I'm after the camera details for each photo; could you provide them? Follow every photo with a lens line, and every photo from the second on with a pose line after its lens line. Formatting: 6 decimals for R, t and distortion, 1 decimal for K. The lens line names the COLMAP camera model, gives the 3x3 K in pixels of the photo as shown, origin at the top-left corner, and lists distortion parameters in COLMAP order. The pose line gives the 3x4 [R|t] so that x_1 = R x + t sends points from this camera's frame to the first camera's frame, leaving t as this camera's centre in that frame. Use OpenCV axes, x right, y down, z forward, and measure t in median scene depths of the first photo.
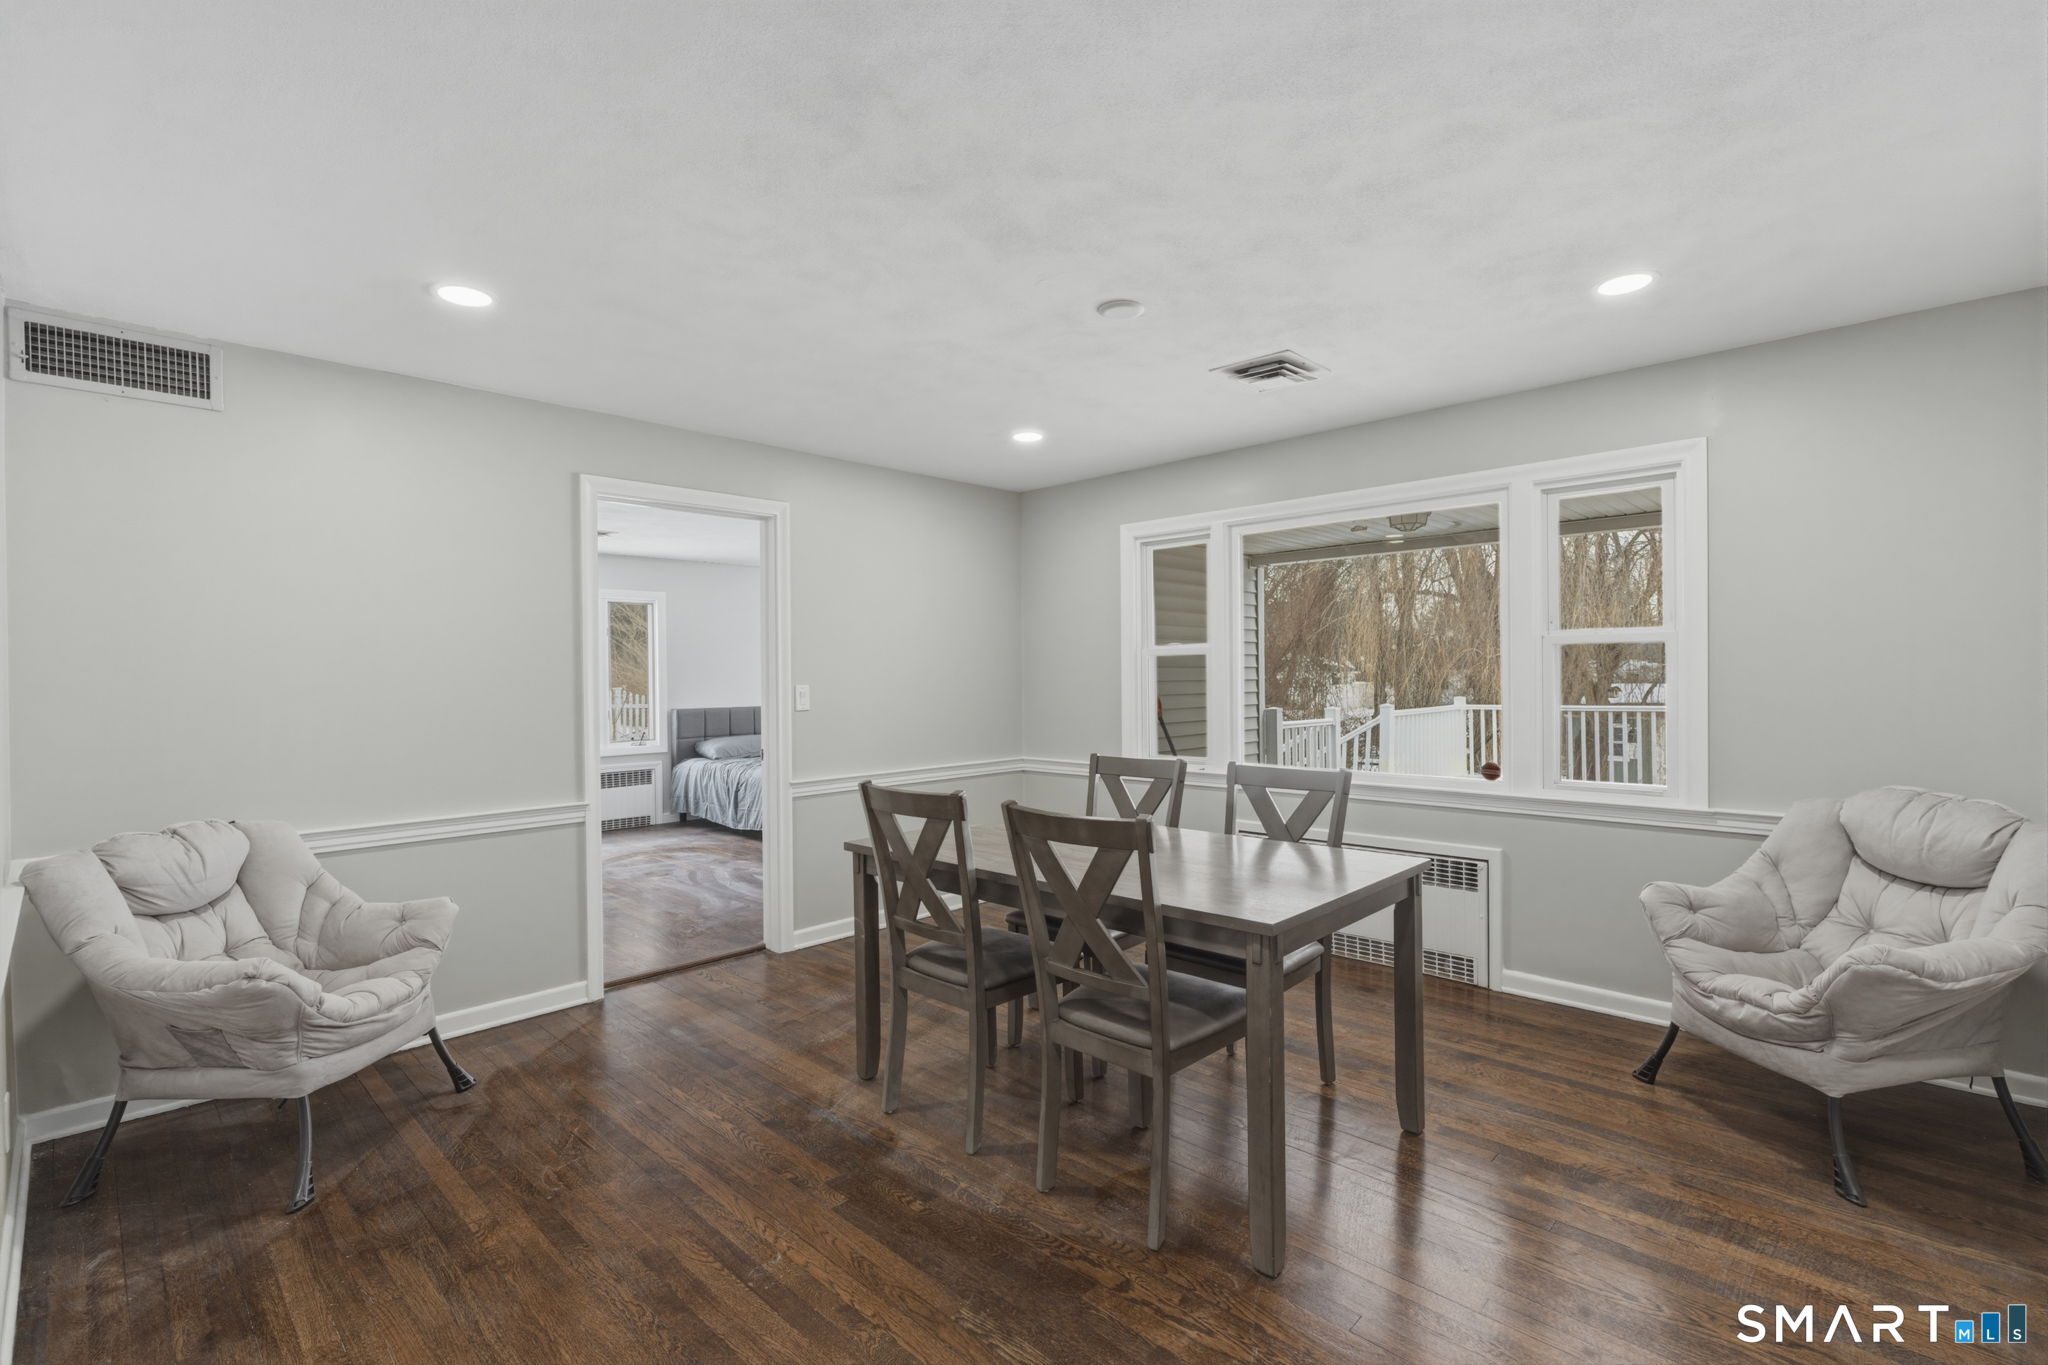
lens RADIAL K [[918.1, 0, 1015.6], [0, 918.1, 671.5], [0, 0, 1]] dist [0.002796, 0.000217]
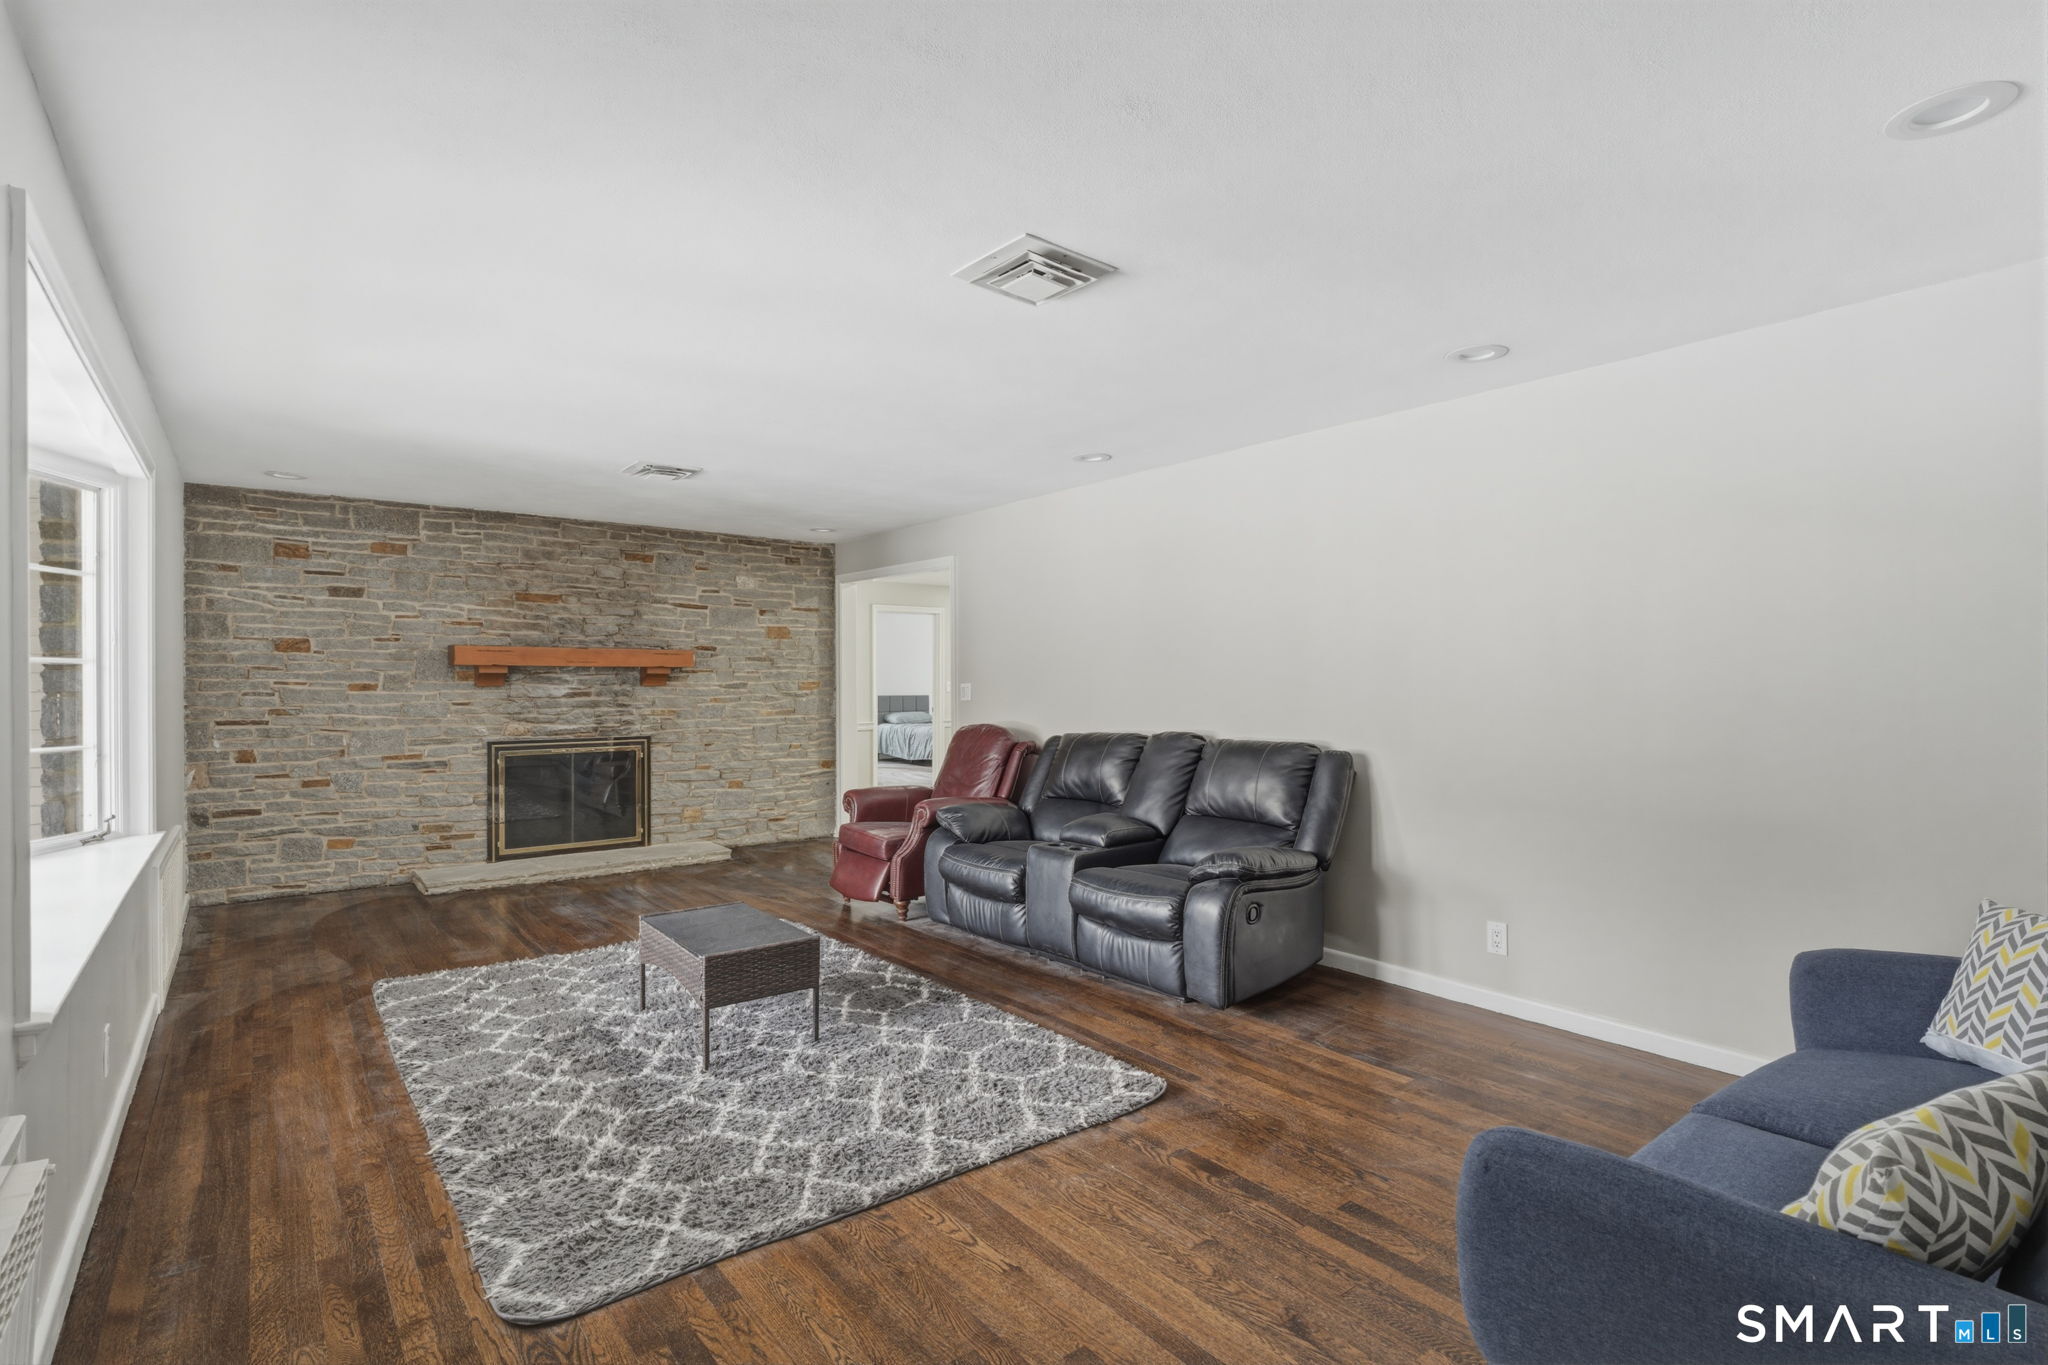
lens RADIAL K [[969.1, 0, 1029.9], [0, 969.1, 676.6], [0, 0, 1]] dist [-0.003674, -0.000160]
pose [[0.993275, 0.009586, -0.115385, 0.408035], [-0.010104, 0.999941, -0.003906, 0.020300], [0.115341, 0.005045, 0.993313, -2.304267]]
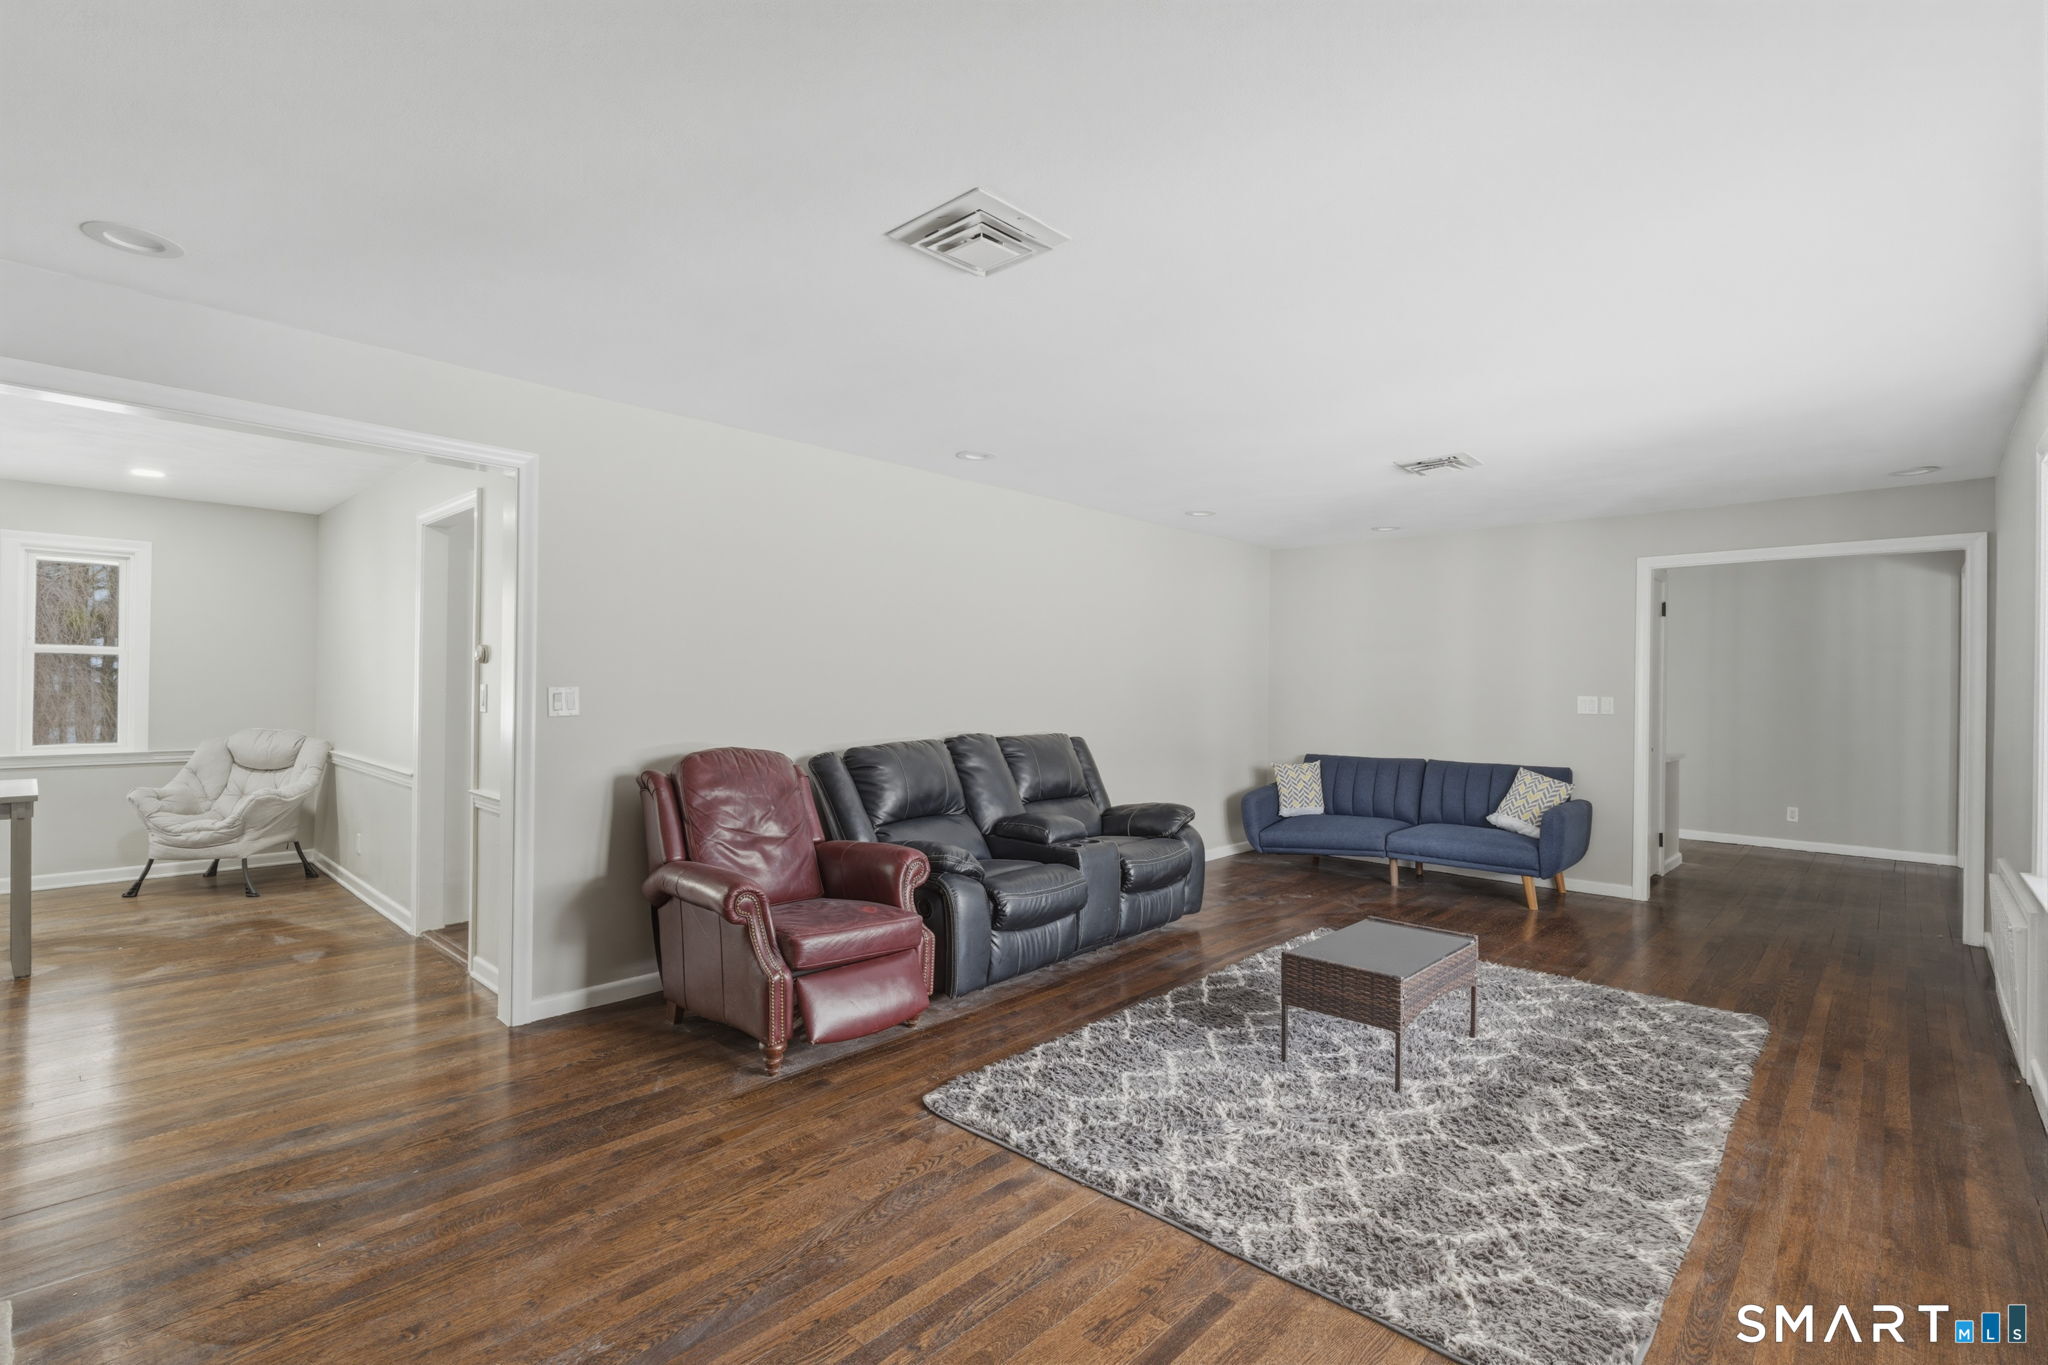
lens RADIAL K [[918.1, 0, 1022.9], [0, 918.1, 685.5], [0, 0, 1]] dist [0.002796, 0.000217]
pose [[-0.013478, 0.013015, 0.999824, -1.174075], [-0.010365, 0.999860, -0.013155, 0.034111], [-0.999855, -0.010541, -0.013342, -0.739310]]
